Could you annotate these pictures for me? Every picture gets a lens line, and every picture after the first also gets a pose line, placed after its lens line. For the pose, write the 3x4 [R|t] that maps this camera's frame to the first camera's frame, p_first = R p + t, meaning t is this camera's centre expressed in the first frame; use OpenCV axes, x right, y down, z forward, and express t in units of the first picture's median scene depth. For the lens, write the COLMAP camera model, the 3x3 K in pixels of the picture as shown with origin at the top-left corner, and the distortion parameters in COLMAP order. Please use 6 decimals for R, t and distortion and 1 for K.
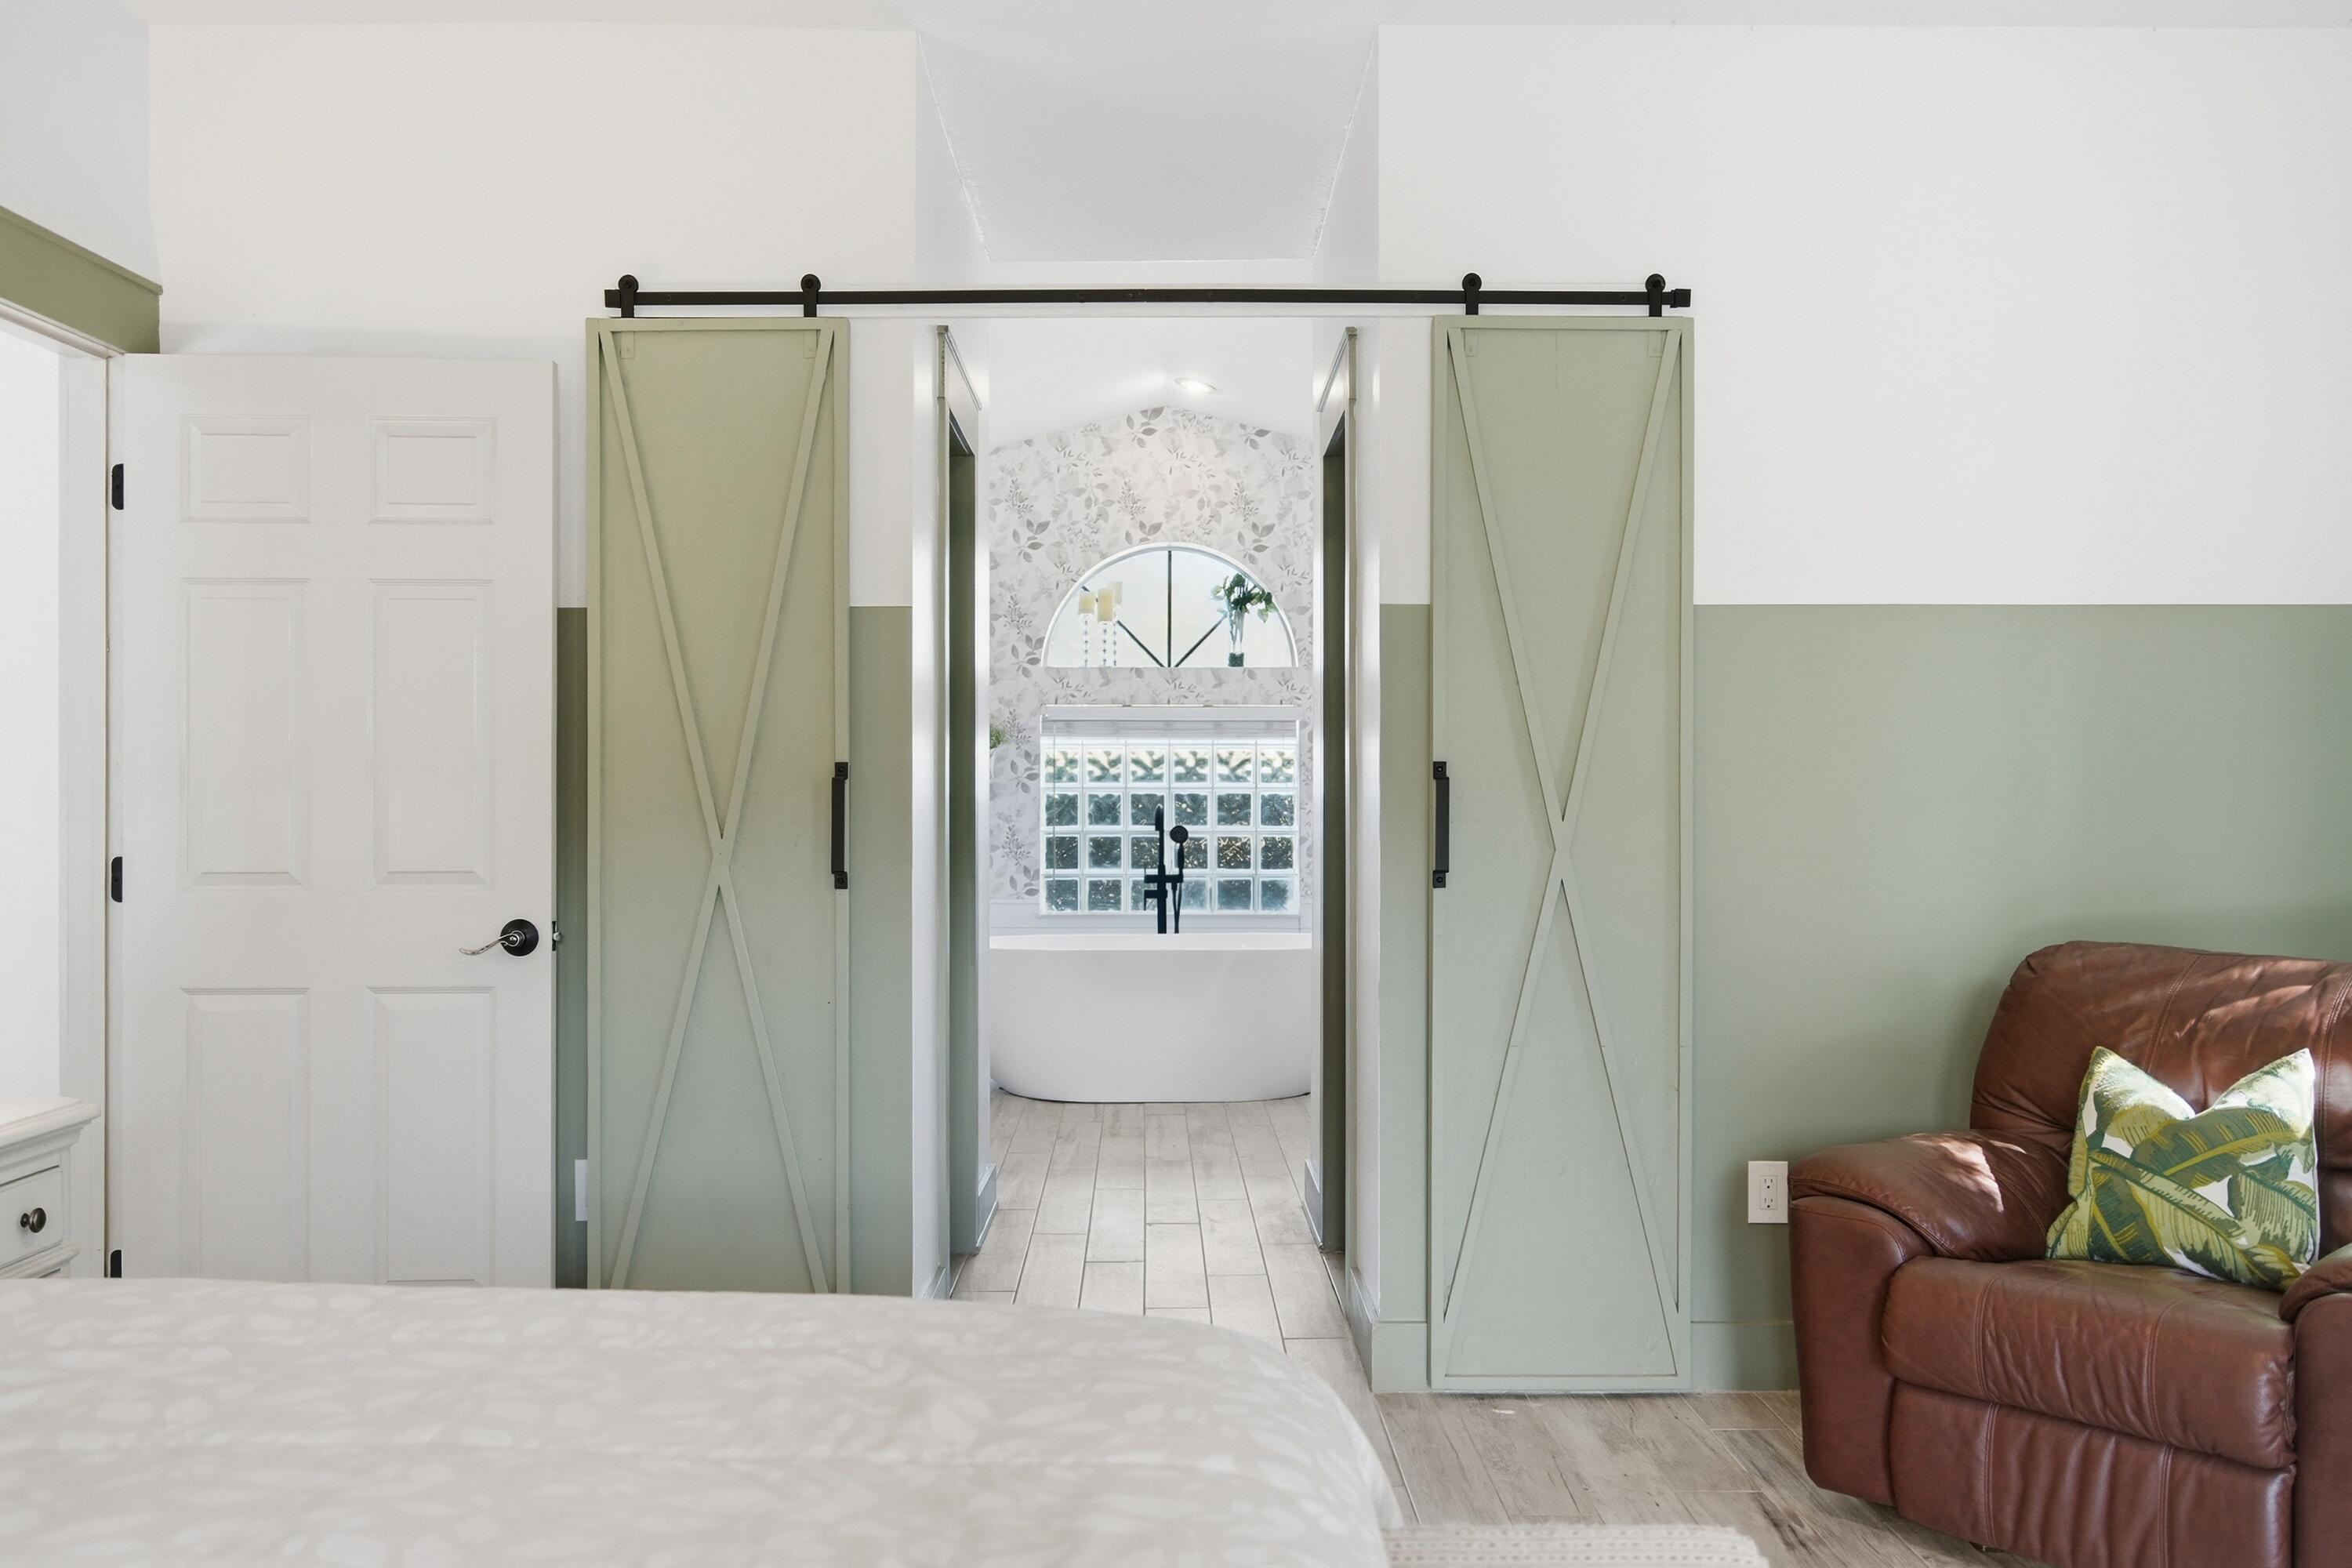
lens RADIAL K [[1968.6, 0, 1176.0], [0, 1968.6, 784.0], [0, 0, 1]] dist [0.017141, 0.002624]
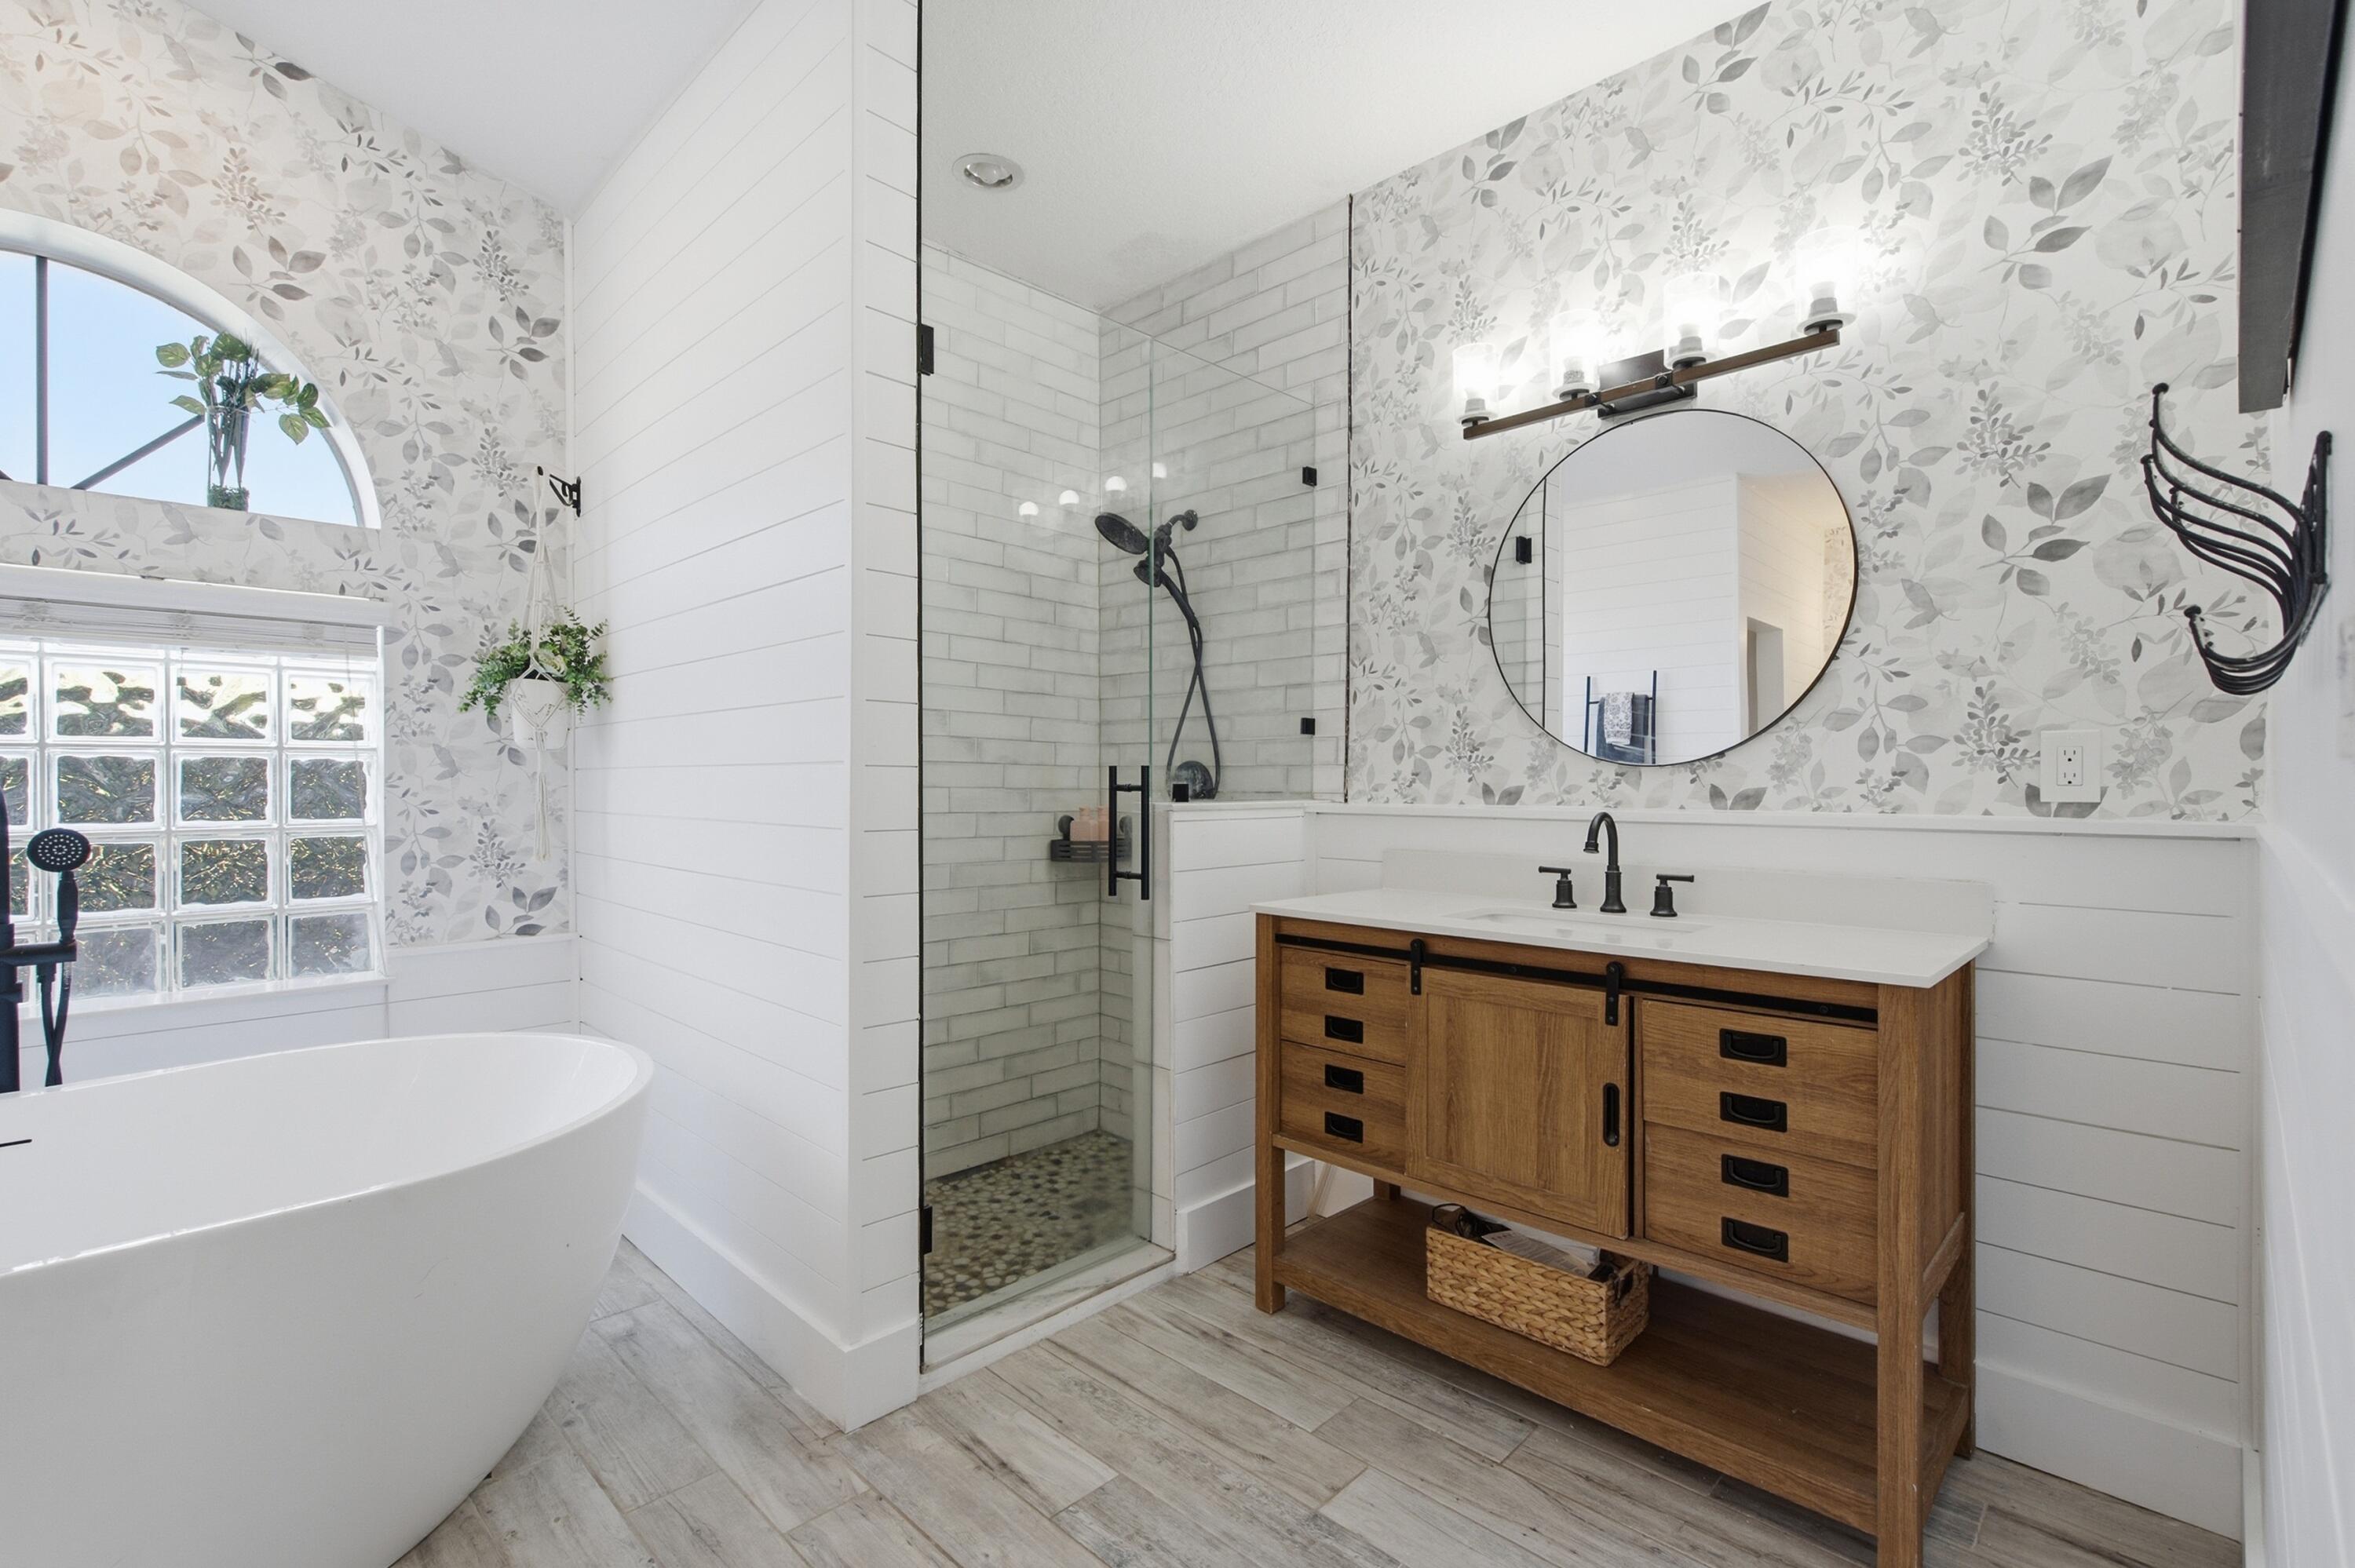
lens RADIAL K [[1063.5, 0, 1175.8], [0, 1063.5, 781.3], [0, 0, 1]] dist [0.003208, -0.000606]
pose [[0.708406, -0.004114, 0.705793, 0.008938], [-0.002722, 0.999960, 0.008561, 0.007818], [-0.705800, -0.007986, 0.708366, 0.628666]]
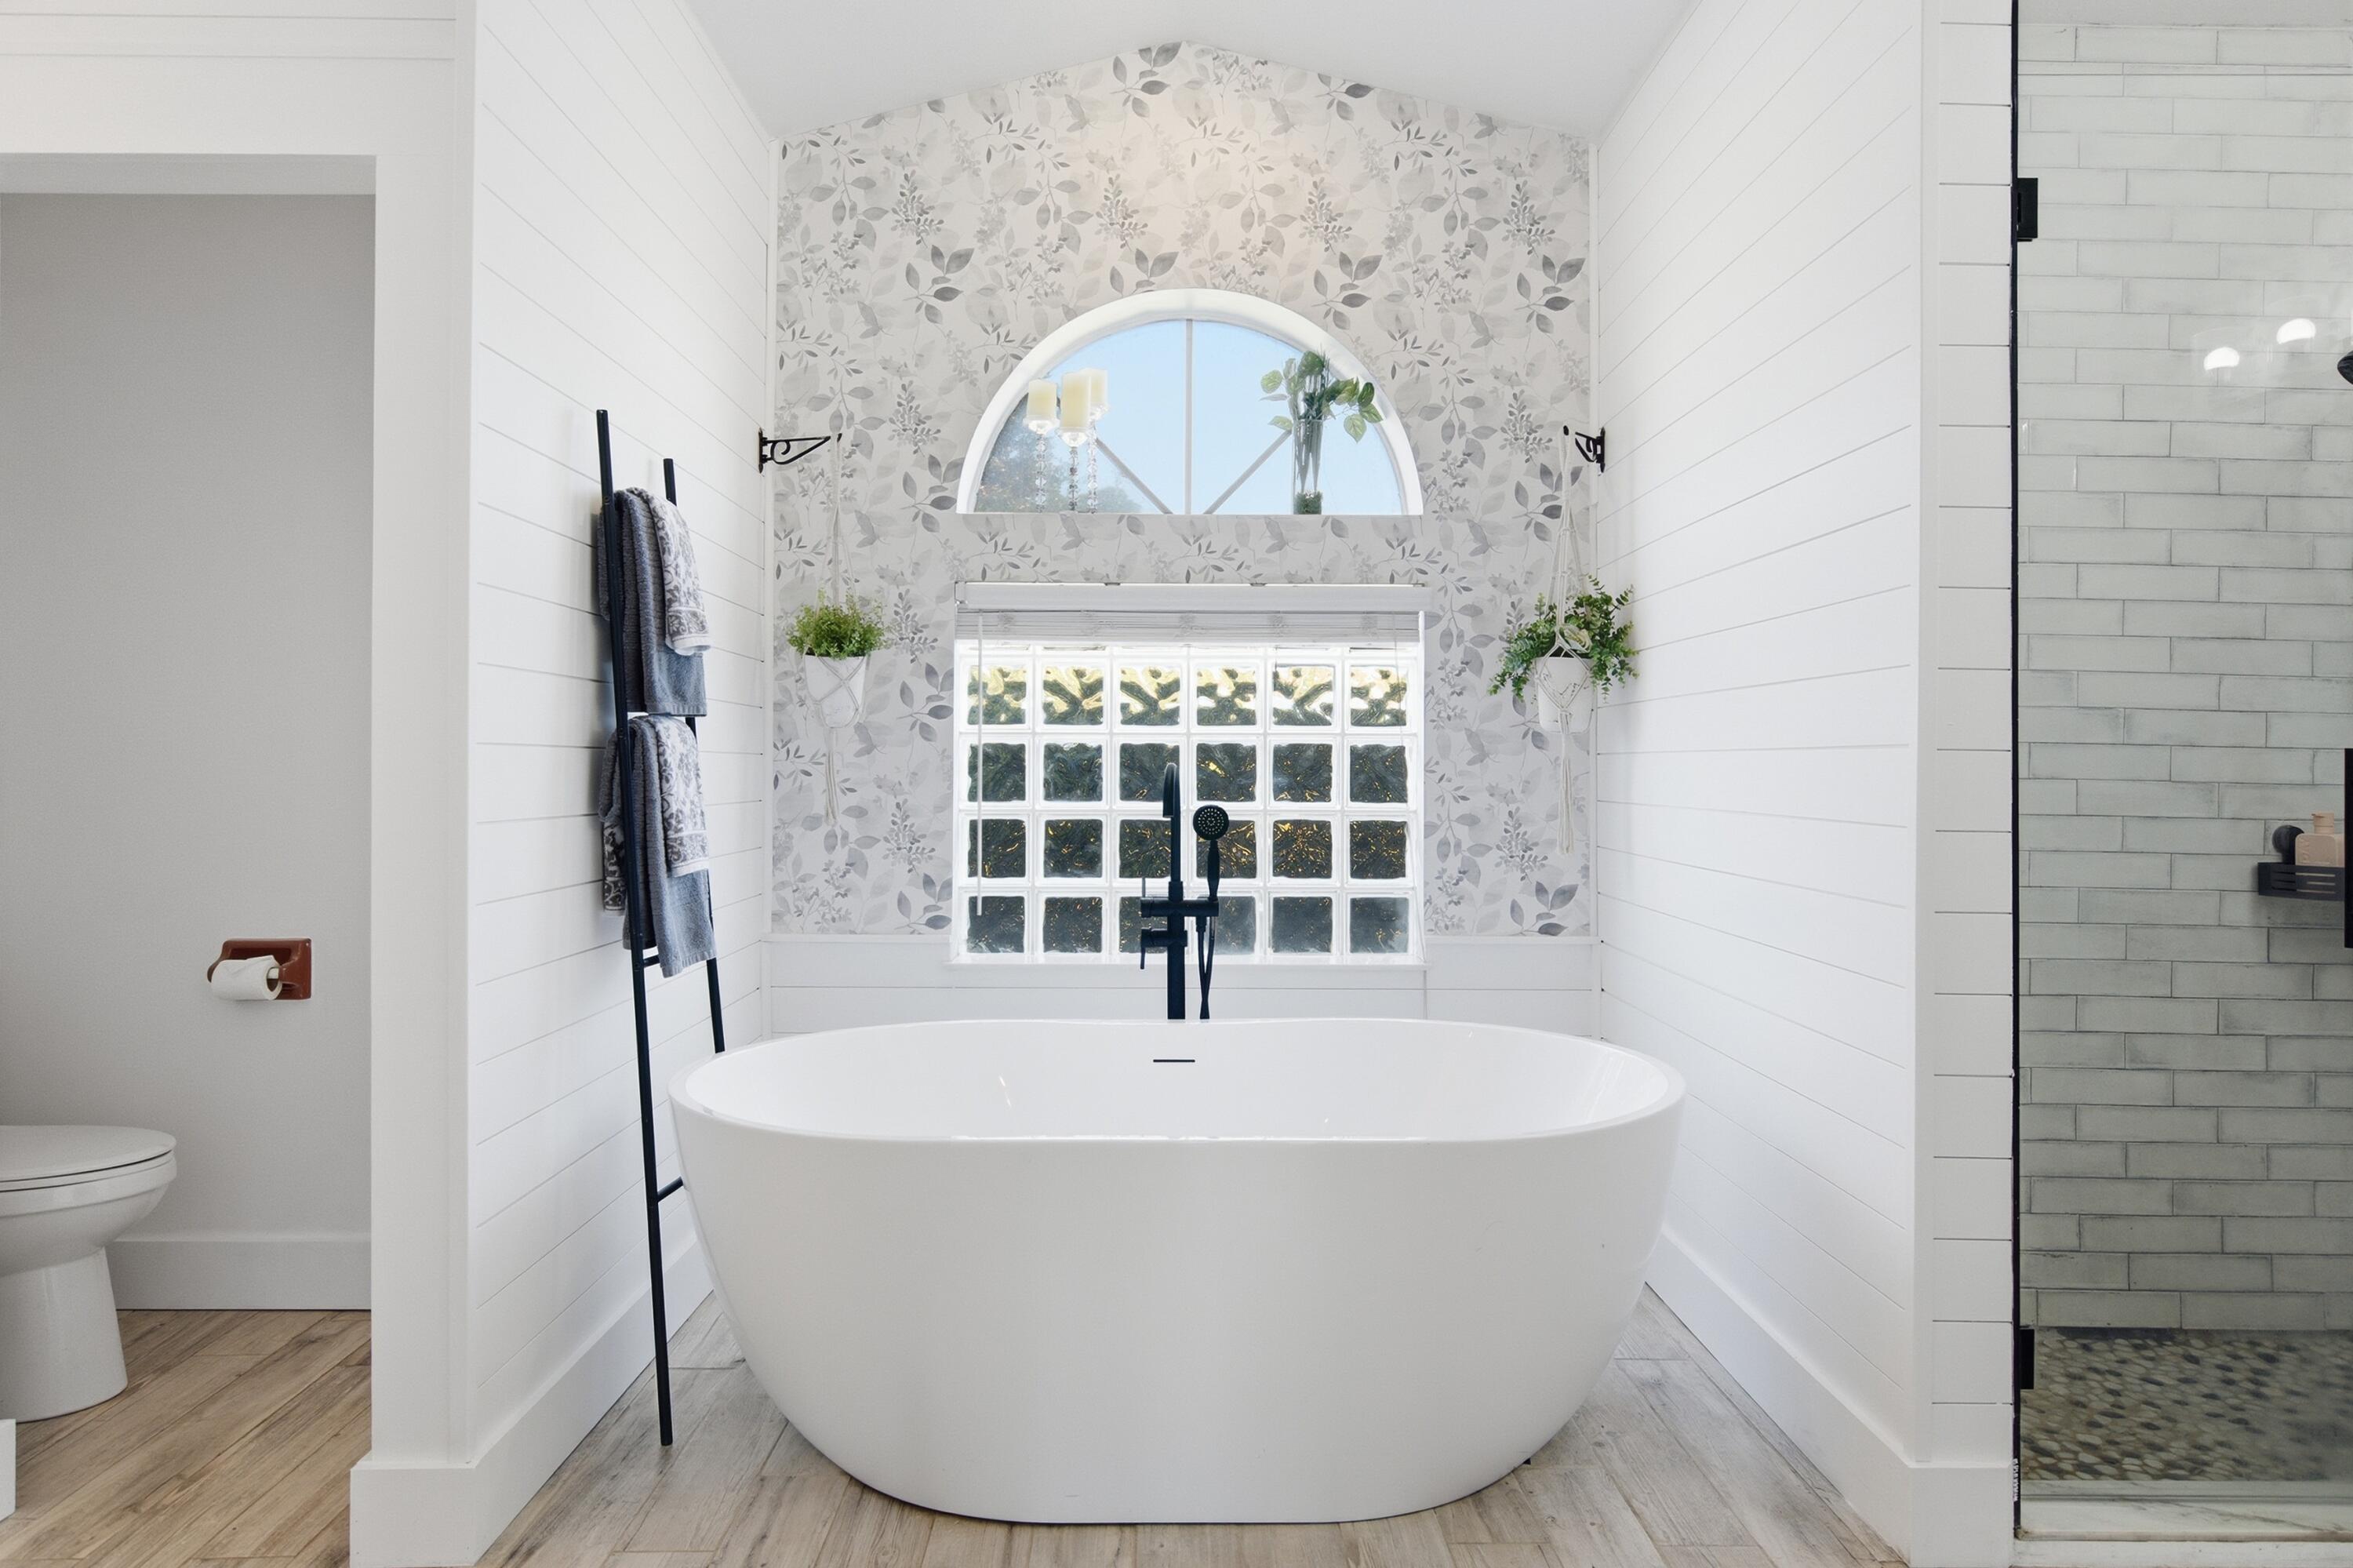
lens RADIAL K [[1450.7, 0, 1176.3], [0, 1450.7, 752.3], [0, 0, 1]] dist [0.002684, -0.002003]
pose [[0.999995, 0.003015, -0.000108, -0.006765], [-0.003015, 0.999994, -0.001529, 0.007895], [0.000103, 0.001529, 0.999999, 0.591334]]
